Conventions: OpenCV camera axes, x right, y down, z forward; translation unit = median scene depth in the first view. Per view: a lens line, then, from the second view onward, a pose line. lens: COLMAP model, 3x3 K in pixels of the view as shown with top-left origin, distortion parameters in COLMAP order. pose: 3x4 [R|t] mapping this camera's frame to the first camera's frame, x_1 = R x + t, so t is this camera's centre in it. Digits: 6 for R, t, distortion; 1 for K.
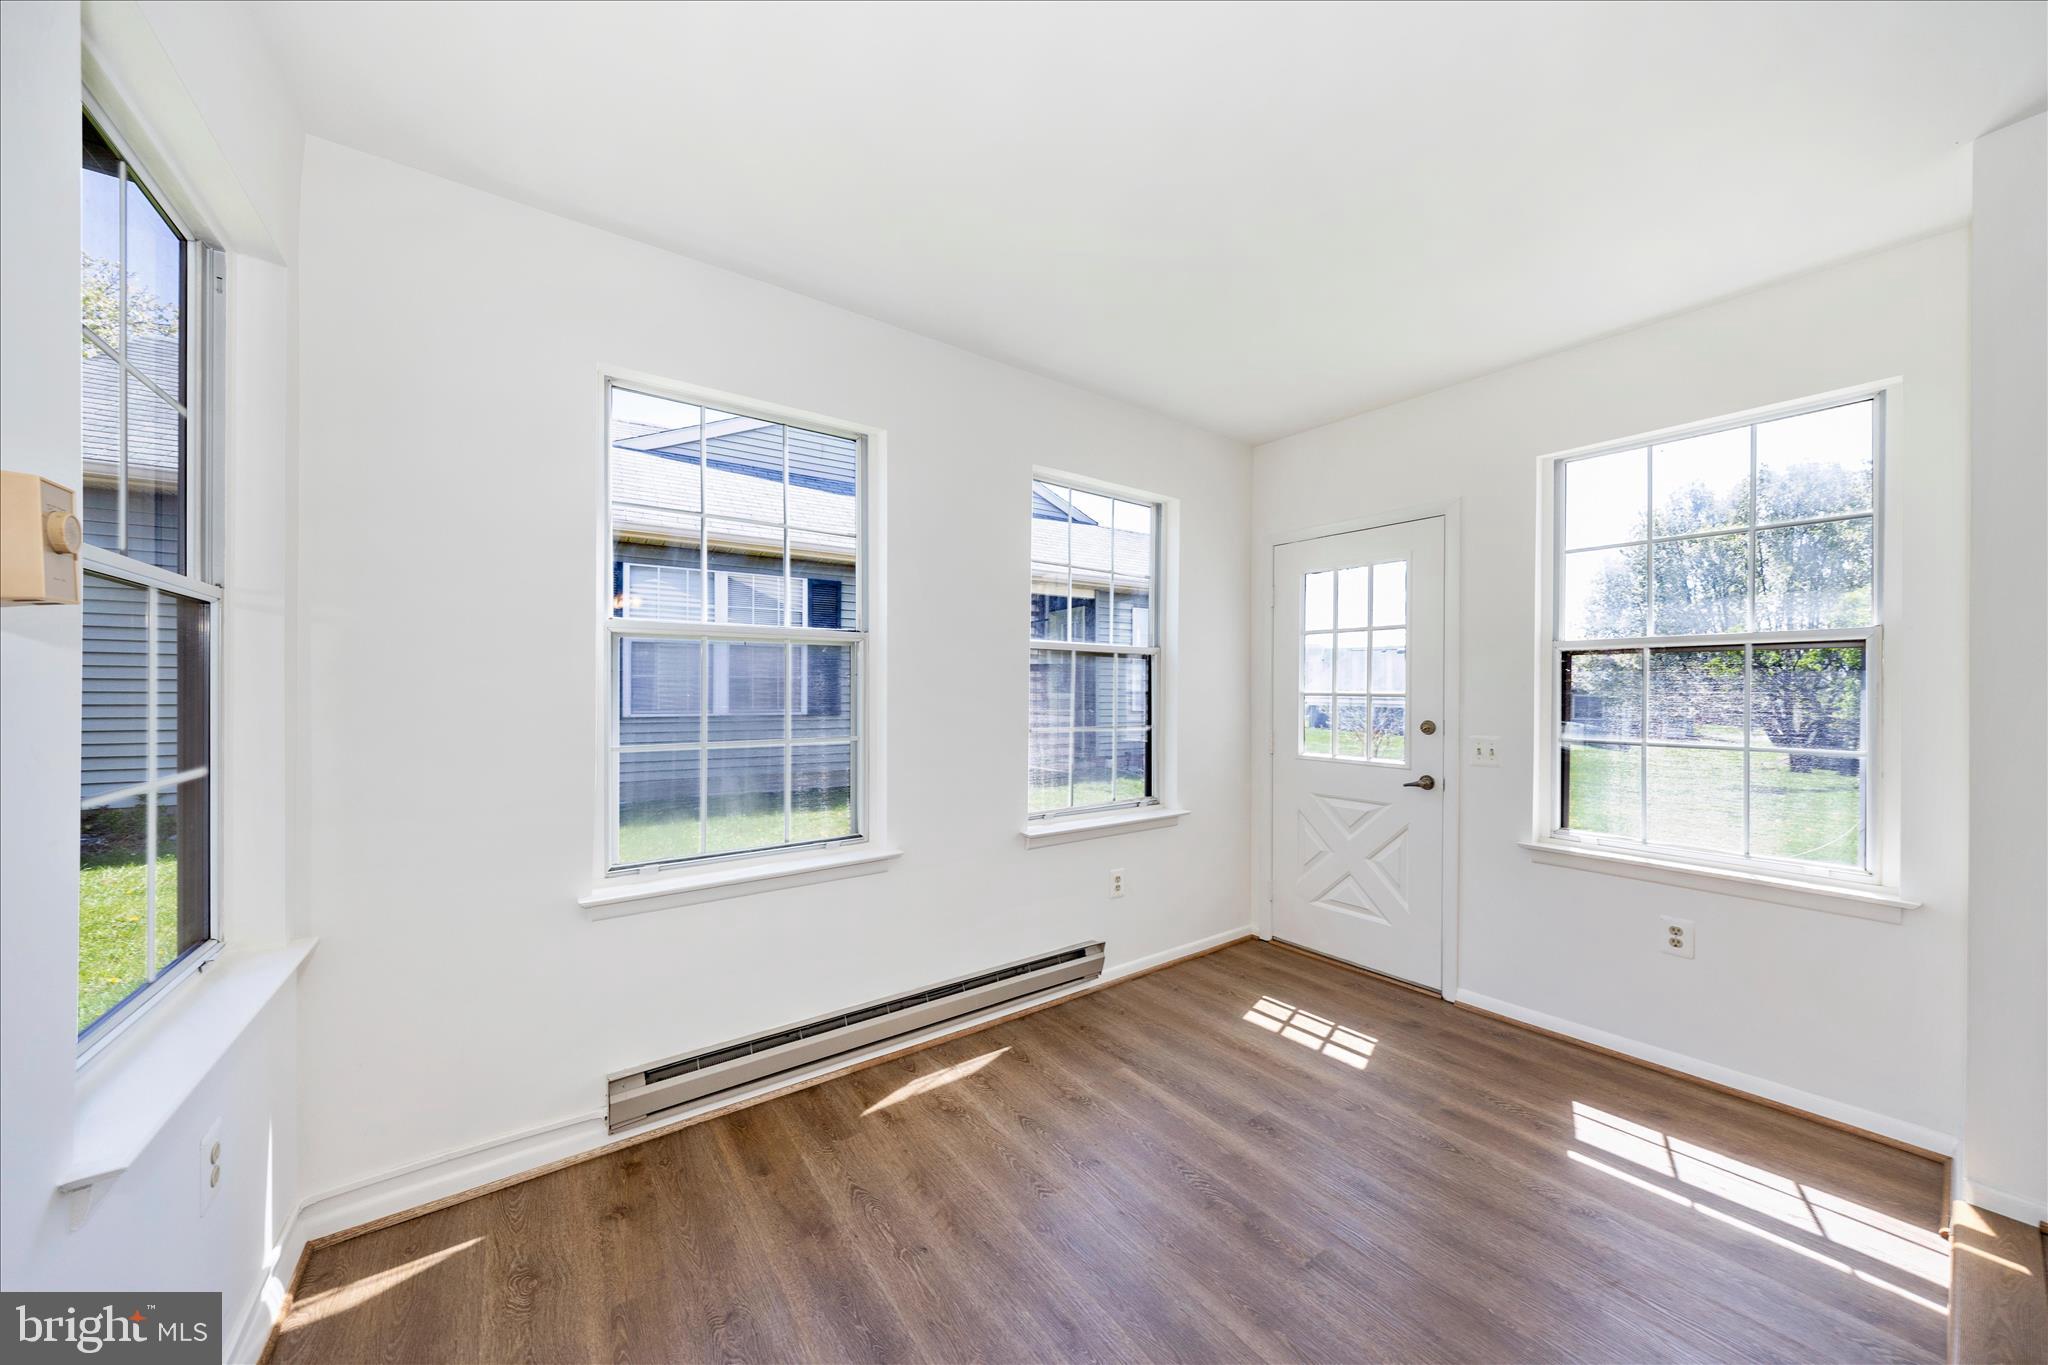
lens RADIAL K [[722.2, 0, 1027.6], [0, 722.2, 686.5], [0, 0, 1]] dist [0.006664, -0.000074]
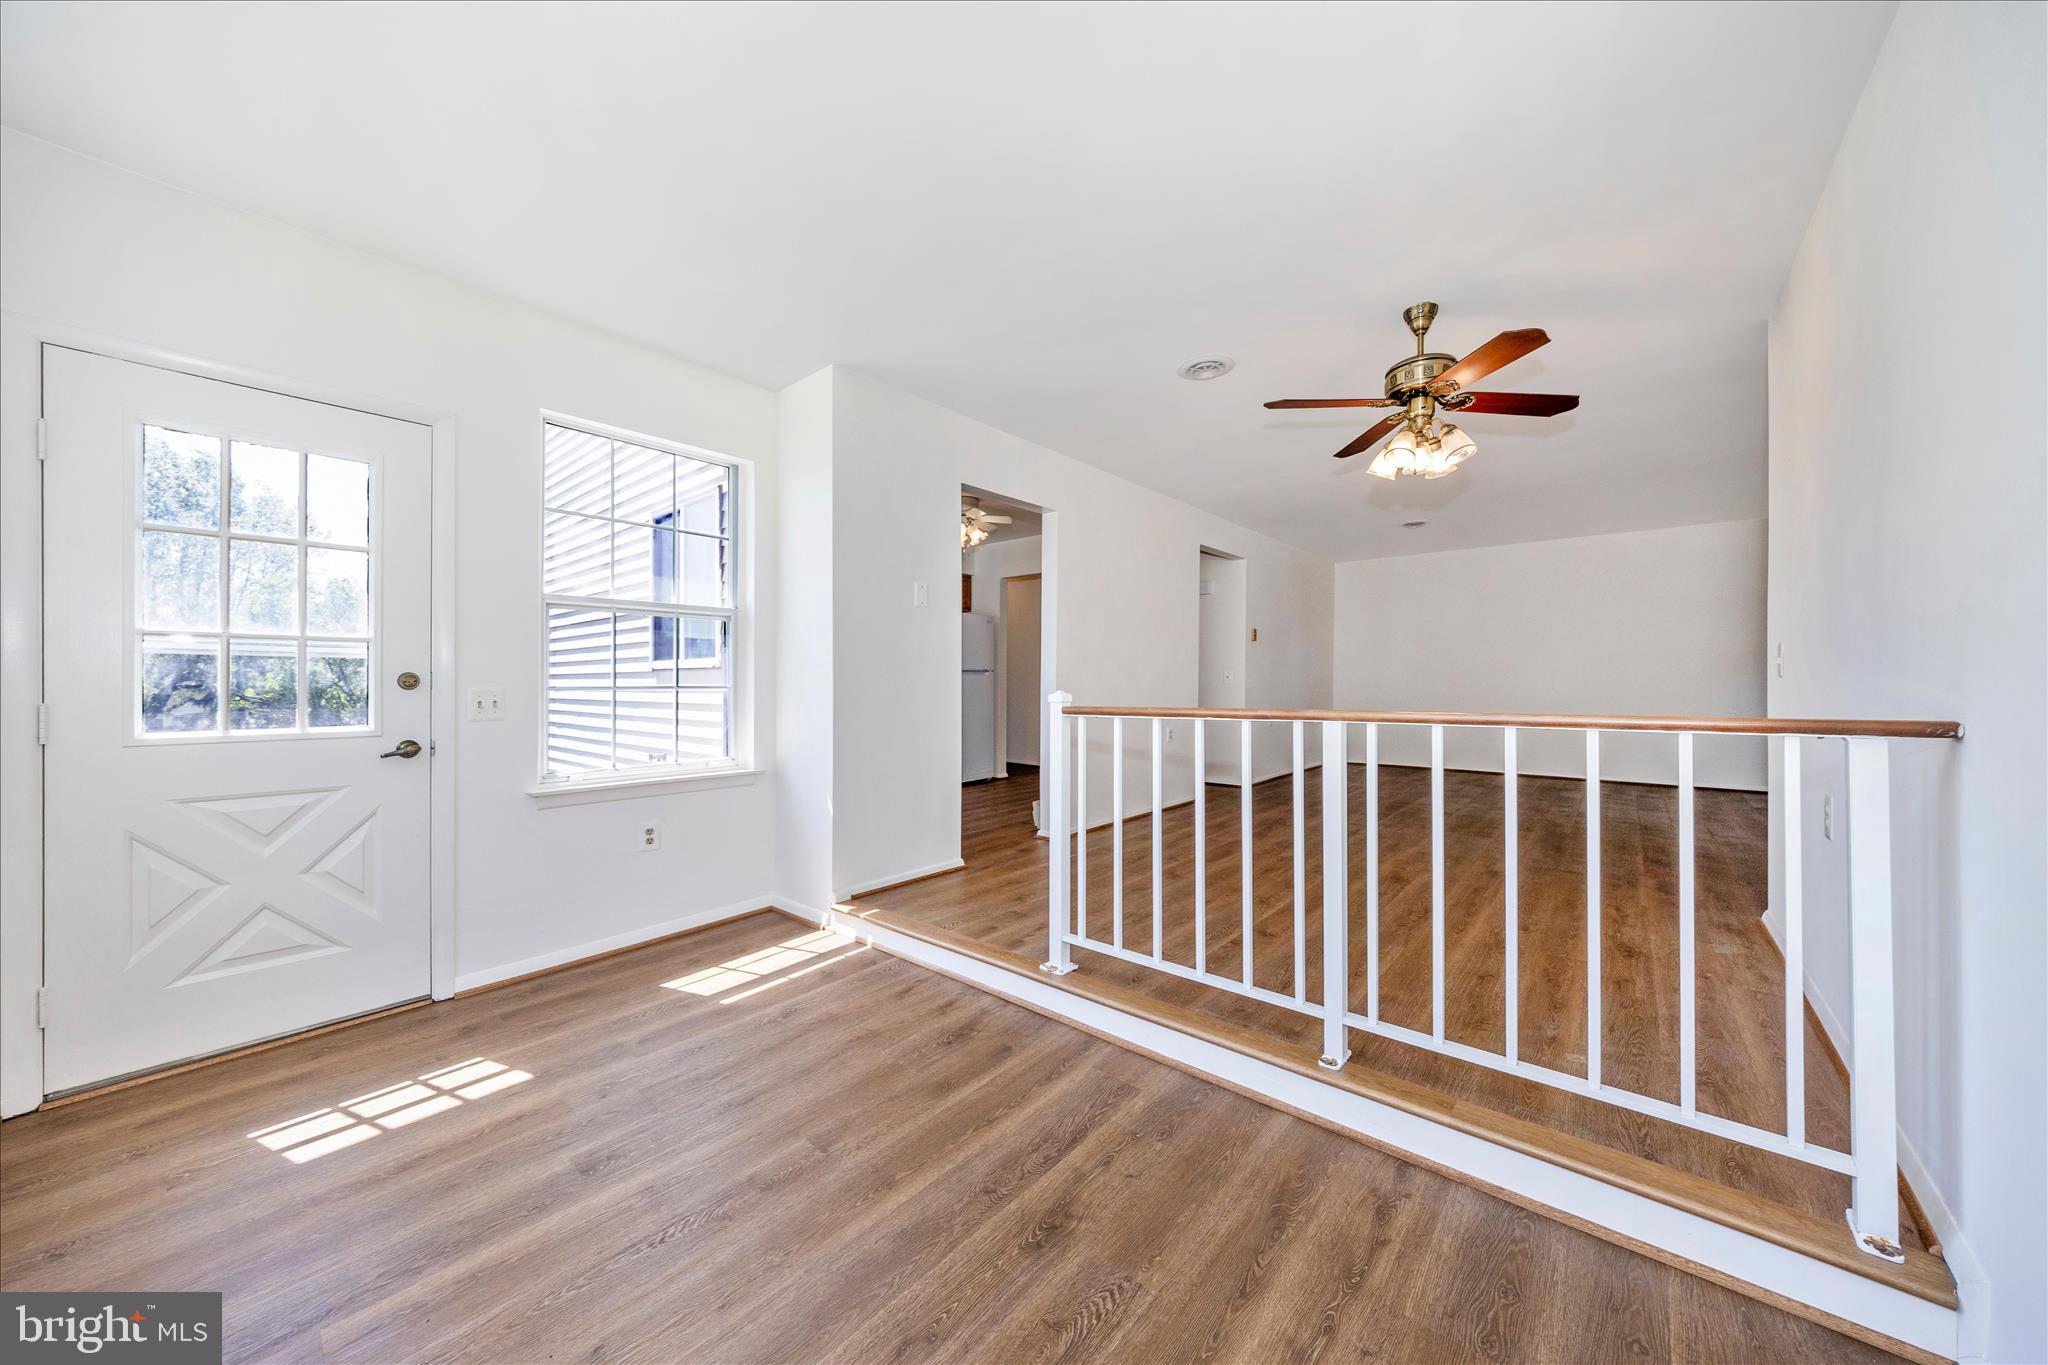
lens RADIAL K [[709.1, 0, 1018.8], [0, 709.1, 681.9], [0, 0, 1]] dist [-0.002303, -0.000355]
pose [[-0.223532, -0.004838, 0.974685, -0.422312], [-0.001753, 0.999988, 0.004561, 0.060052], [-0.974695, -0.000689, -0.223537, 0.580442]]
